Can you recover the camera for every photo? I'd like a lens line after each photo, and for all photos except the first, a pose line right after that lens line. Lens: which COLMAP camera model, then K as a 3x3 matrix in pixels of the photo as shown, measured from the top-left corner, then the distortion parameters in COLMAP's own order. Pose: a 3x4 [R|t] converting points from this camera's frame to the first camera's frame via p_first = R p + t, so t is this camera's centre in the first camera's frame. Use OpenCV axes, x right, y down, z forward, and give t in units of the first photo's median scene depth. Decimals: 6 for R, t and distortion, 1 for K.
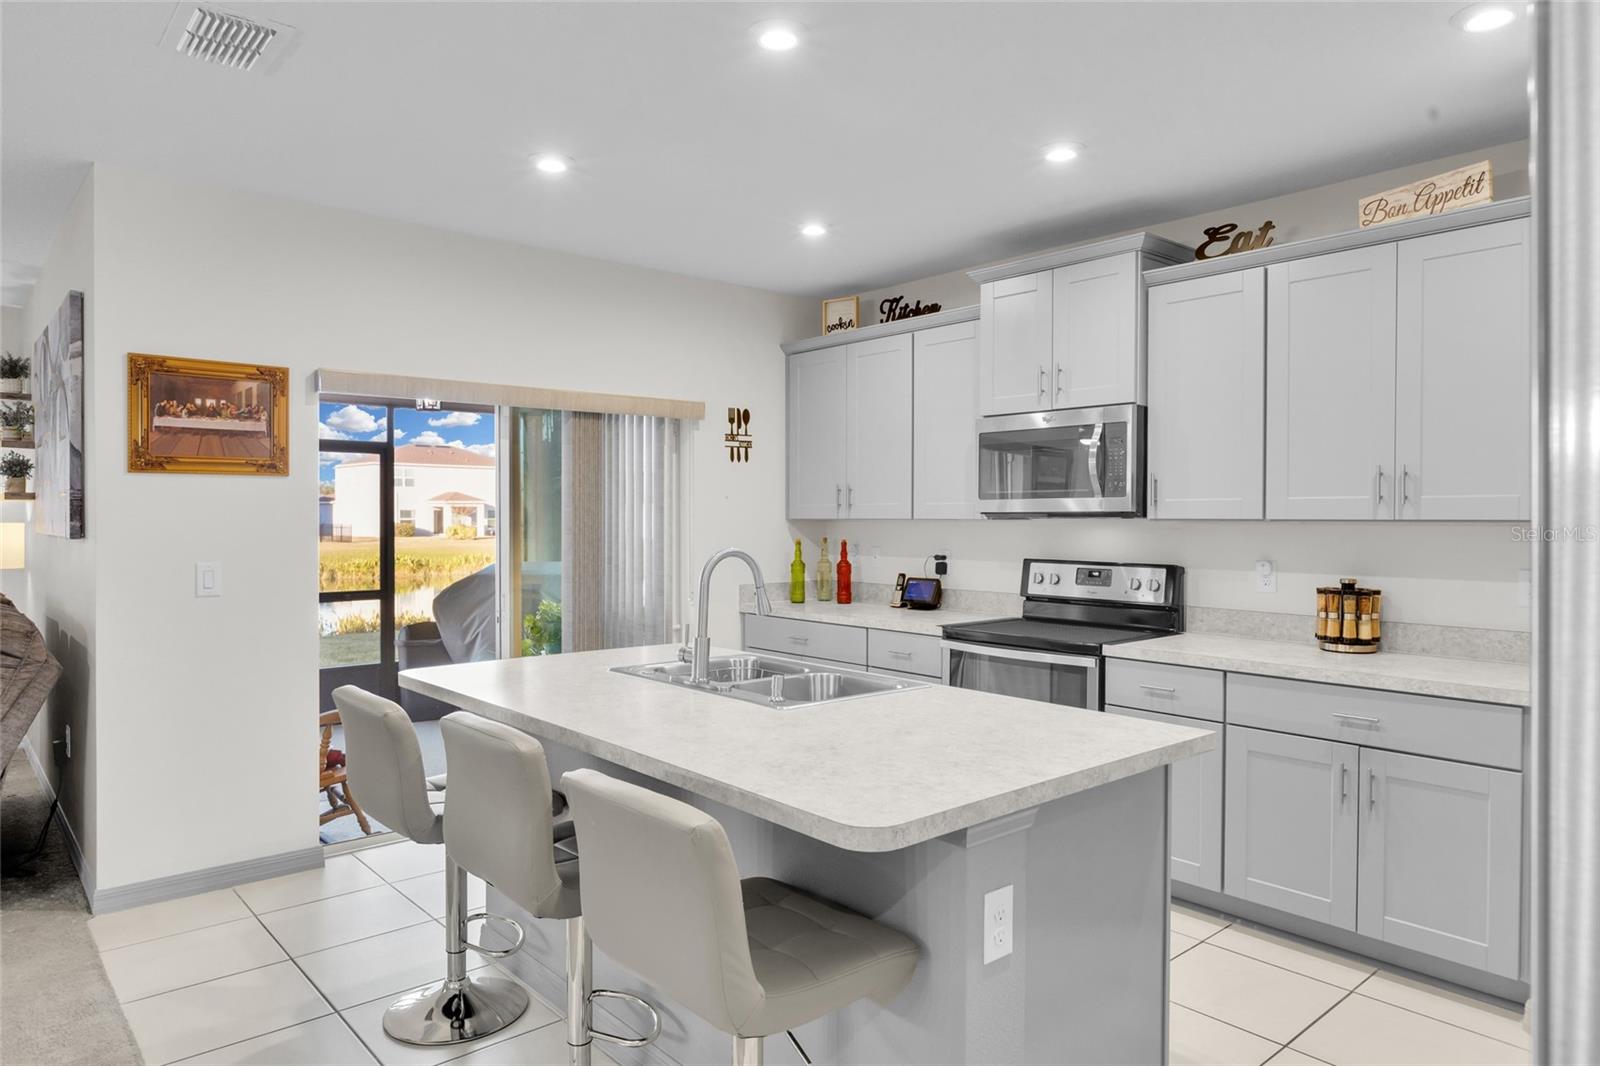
lens RADIAL K [[1003.7, 0, 801.1], [0, 1003.7, 528.1], [0, 0, 1]] dist [-0.000845, 0.001048]
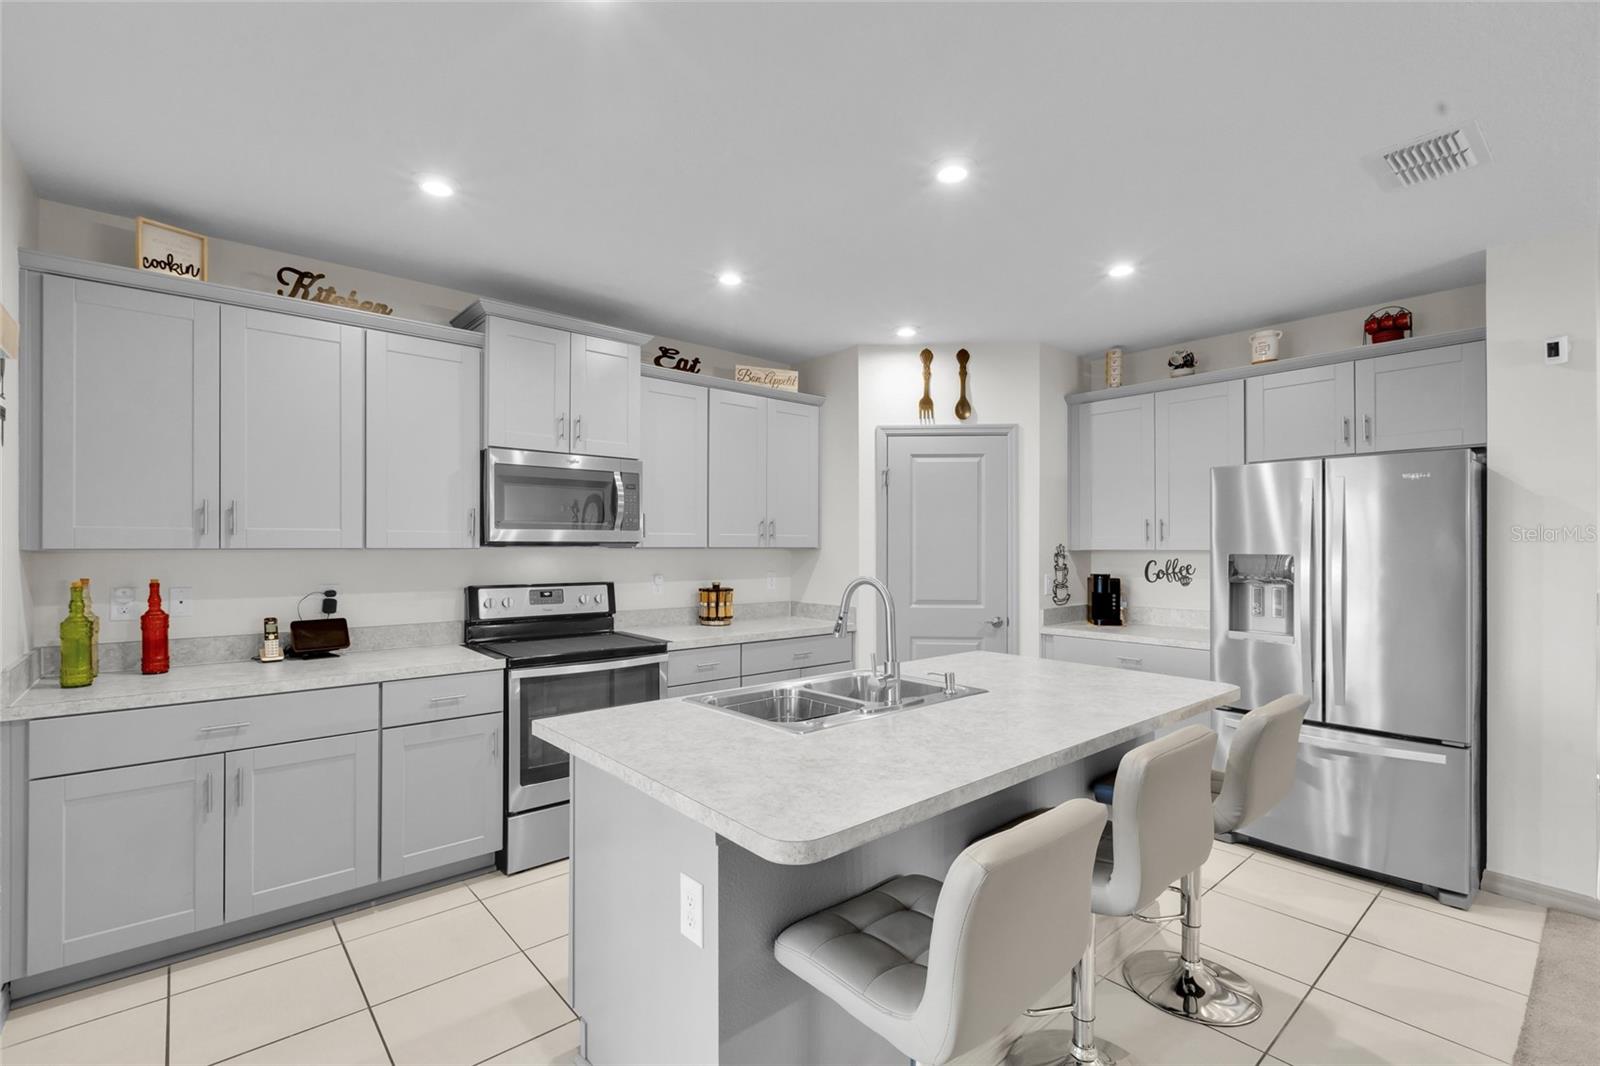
lens RADIAL K [[715.5, 0, 797.0], [0, 715.5, 545.2], [0, 0, 1]] dist [0.000801, 0.000243]
pose [[0.007121, -0.000353, 0.999975, -0.544268], [0.009169, 0.999958, 0.000288, -0.009326], [-0.999933, 0.009167, 0.007124, 0.697714]]
